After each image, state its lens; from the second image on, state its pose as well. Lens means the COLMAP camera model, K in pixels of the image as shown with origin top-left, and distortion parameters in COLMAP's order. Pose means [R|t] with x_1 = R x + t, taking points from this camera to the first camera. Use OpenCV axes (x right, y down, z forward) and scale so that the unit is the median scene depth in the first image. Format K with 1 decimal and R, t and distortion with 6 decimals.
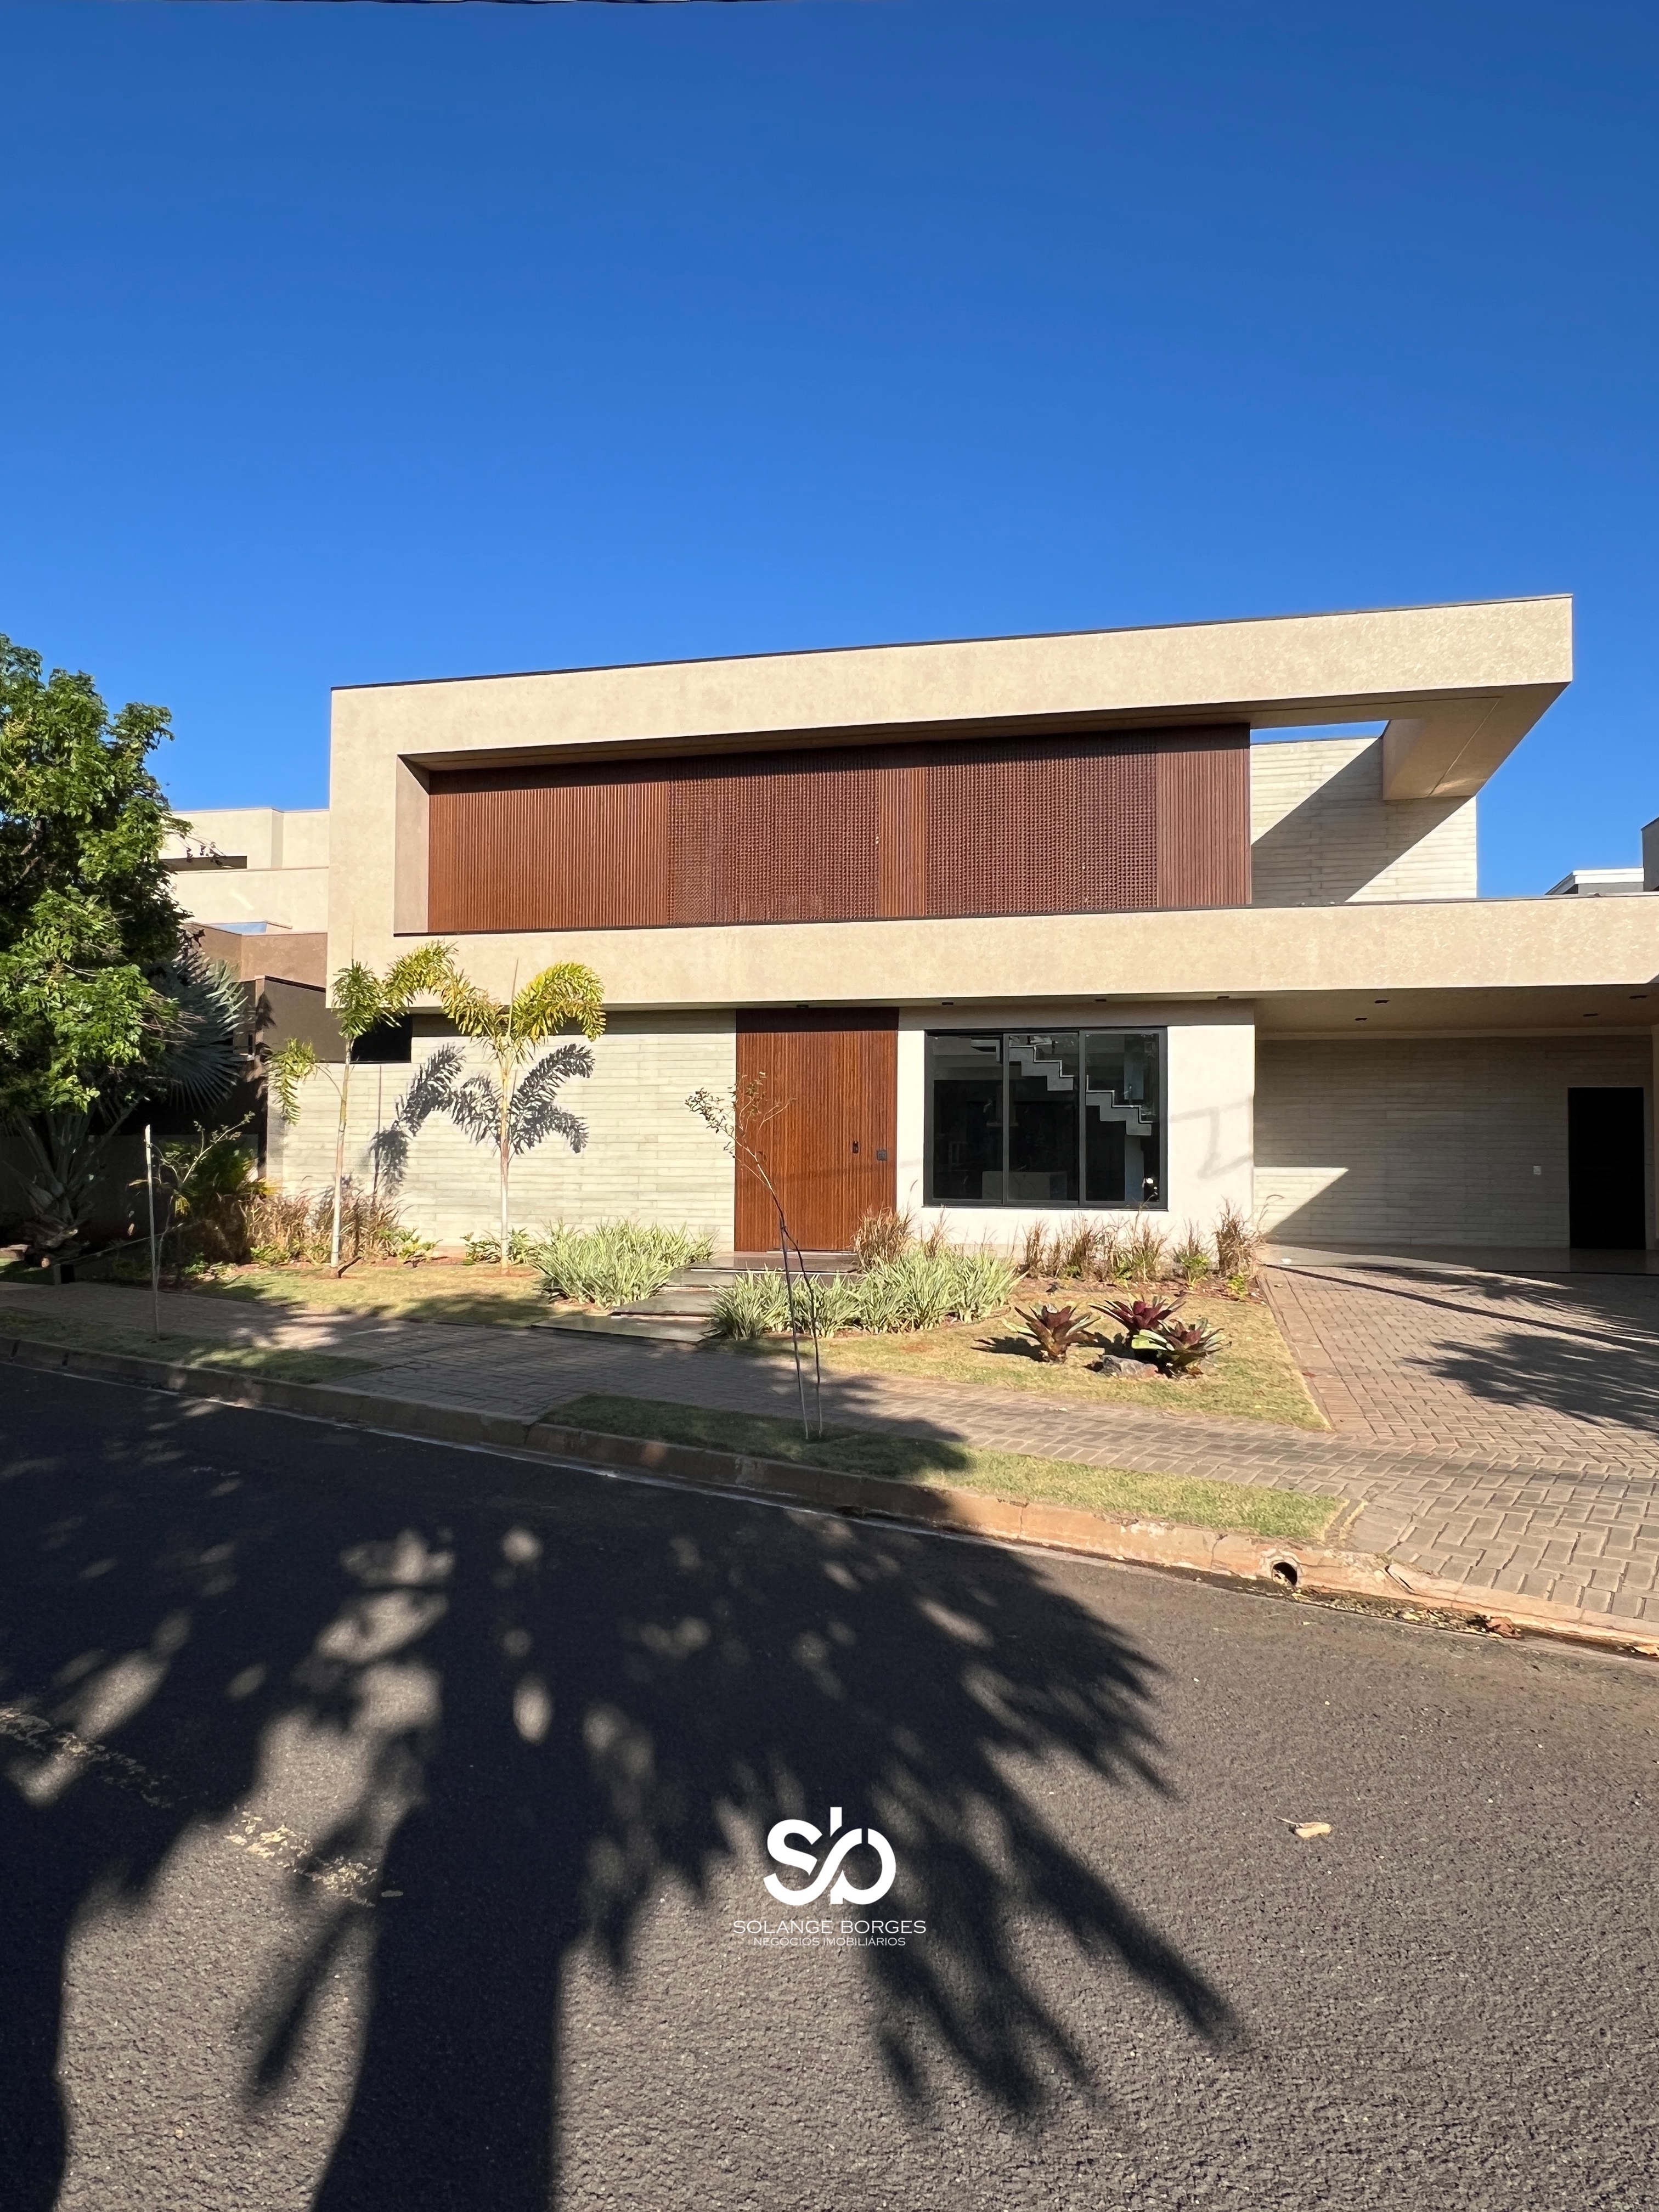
lens RADIAL K [[1436.3, 0, 829.5], [0, 1436.3, 1106.0], [0, 0, 1]] dist [-0.000265, -0.000167]
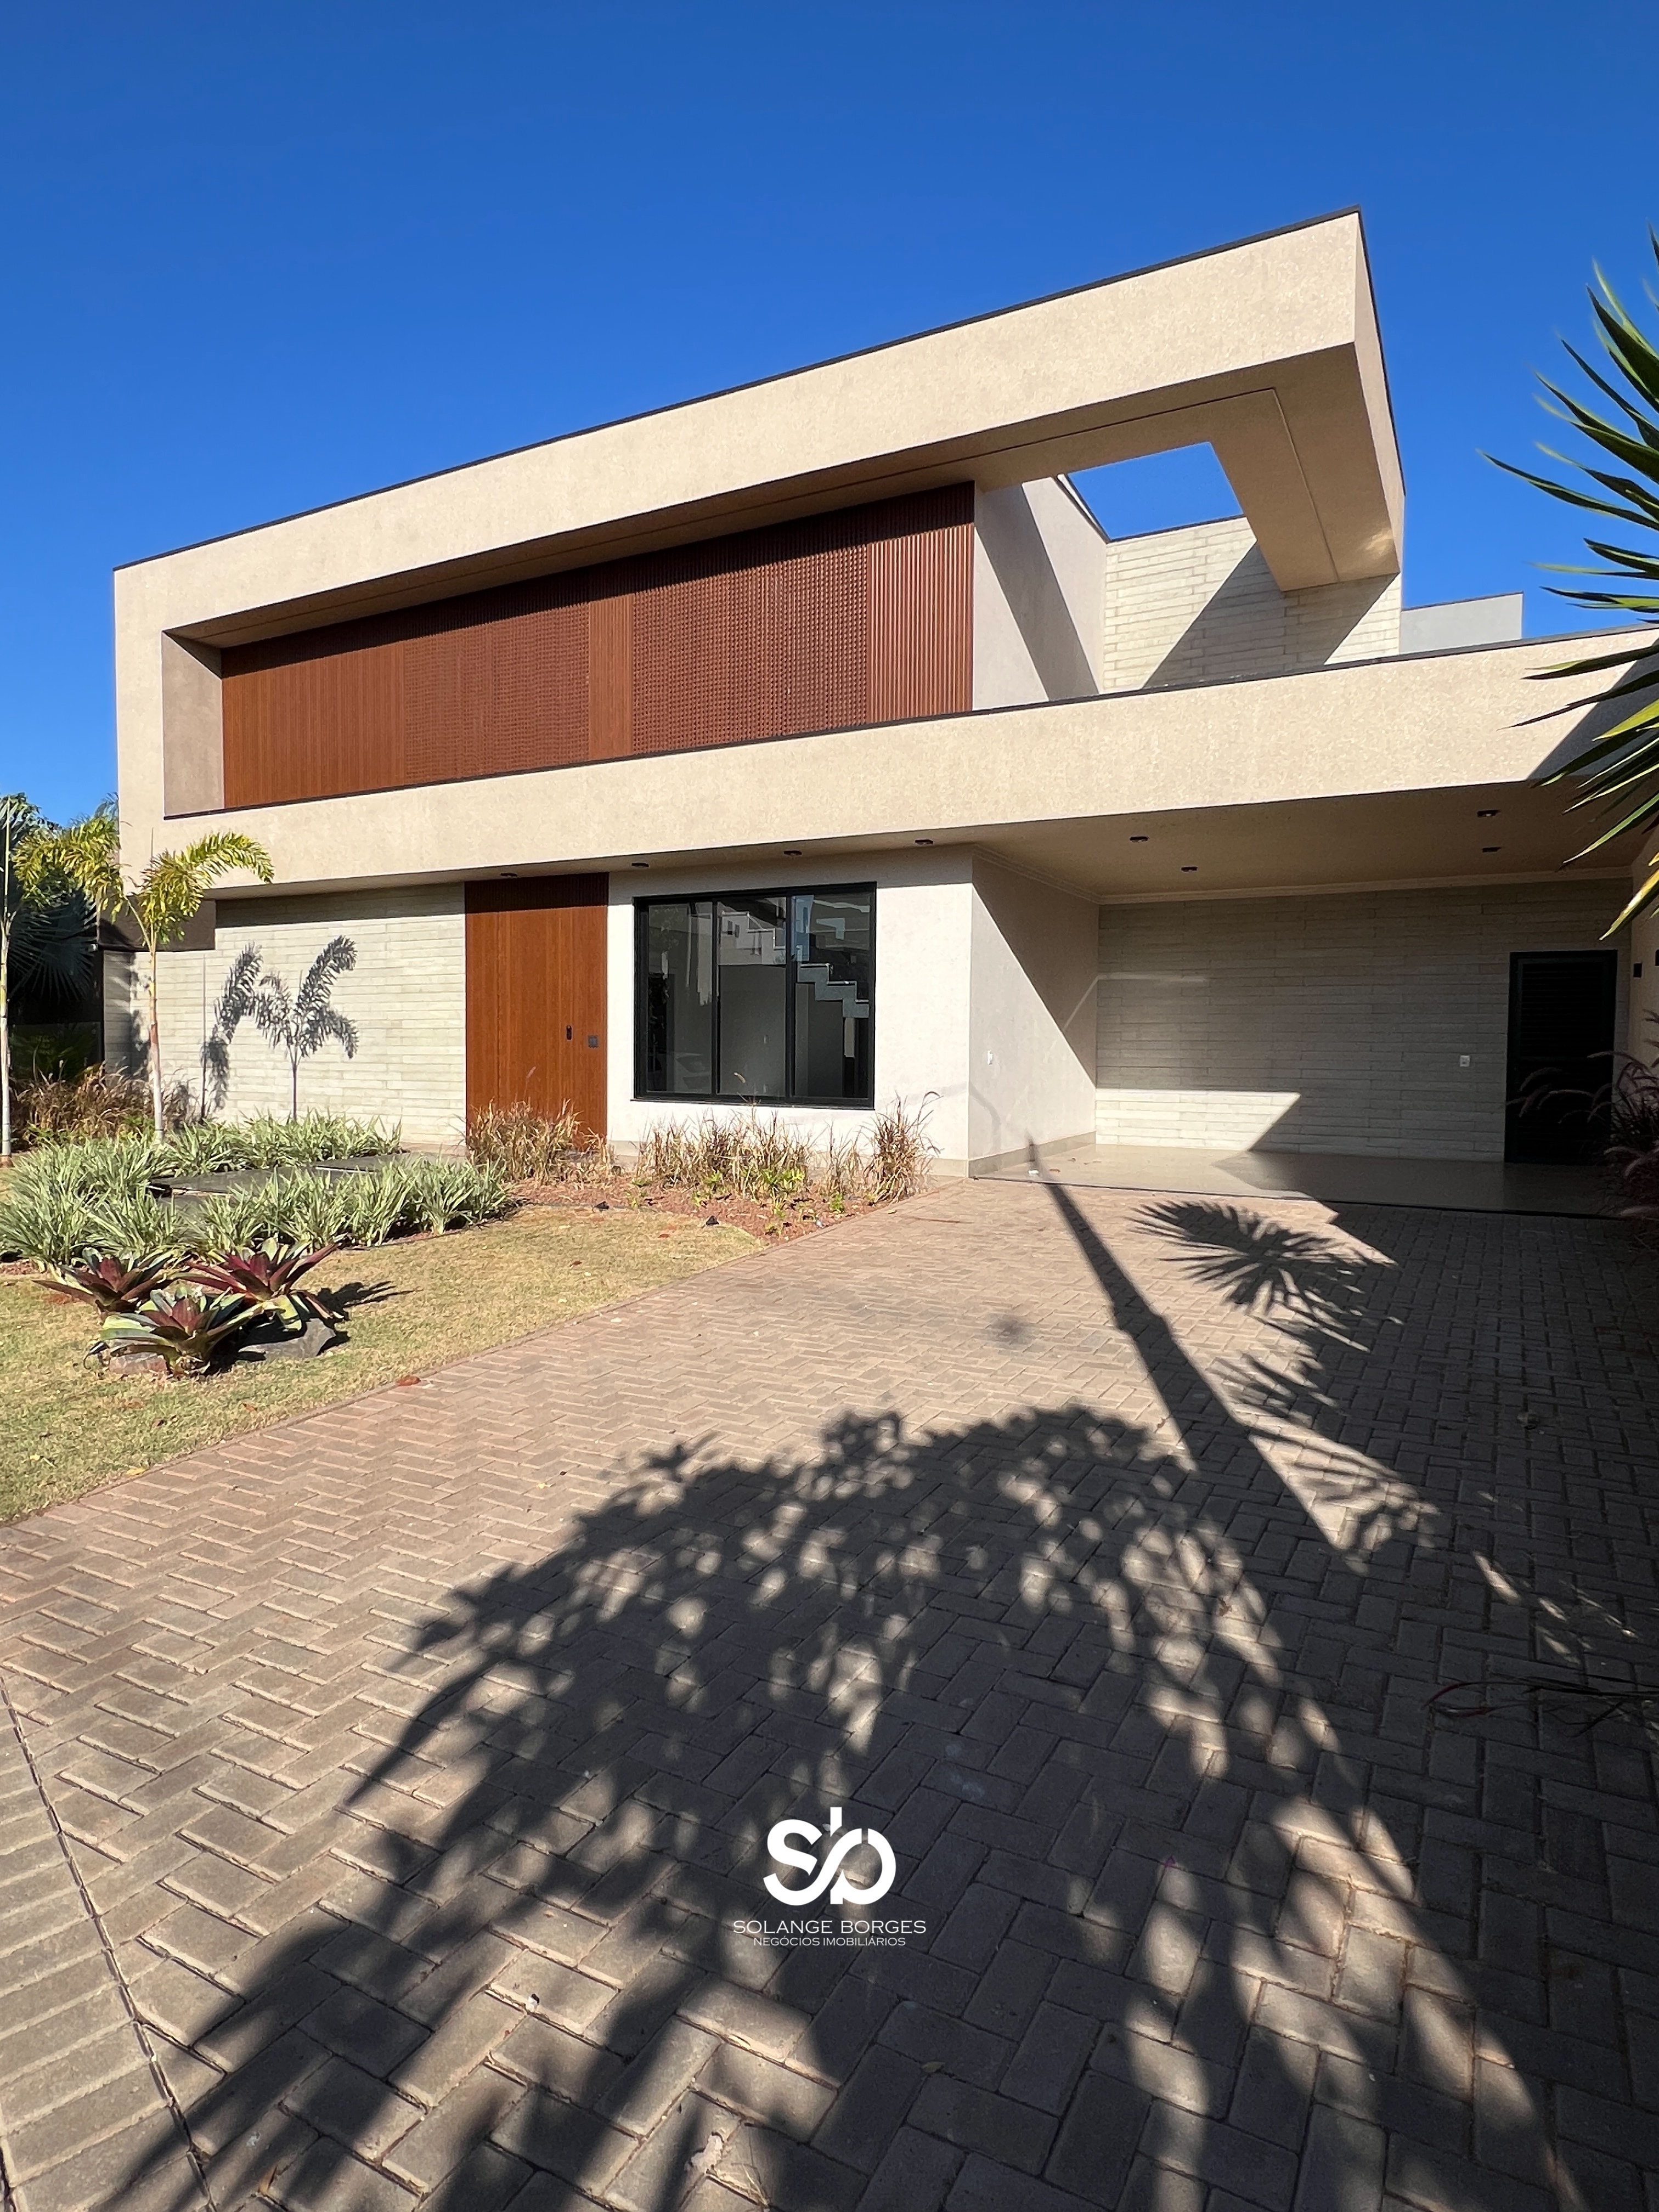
lens RADIAL K [[1241.8, 0, 829.5], [0, 1241.8, 1106.0], [0, 0, 1]] dist [0.000901, -0.000785]
pose [[0.964850, 0.012849, -0.262486, 0.374409], [0.008937, 0.996622, 0.081635, 0.012471], [0.262649, -0.081111, 0.961476, 0.292462]]
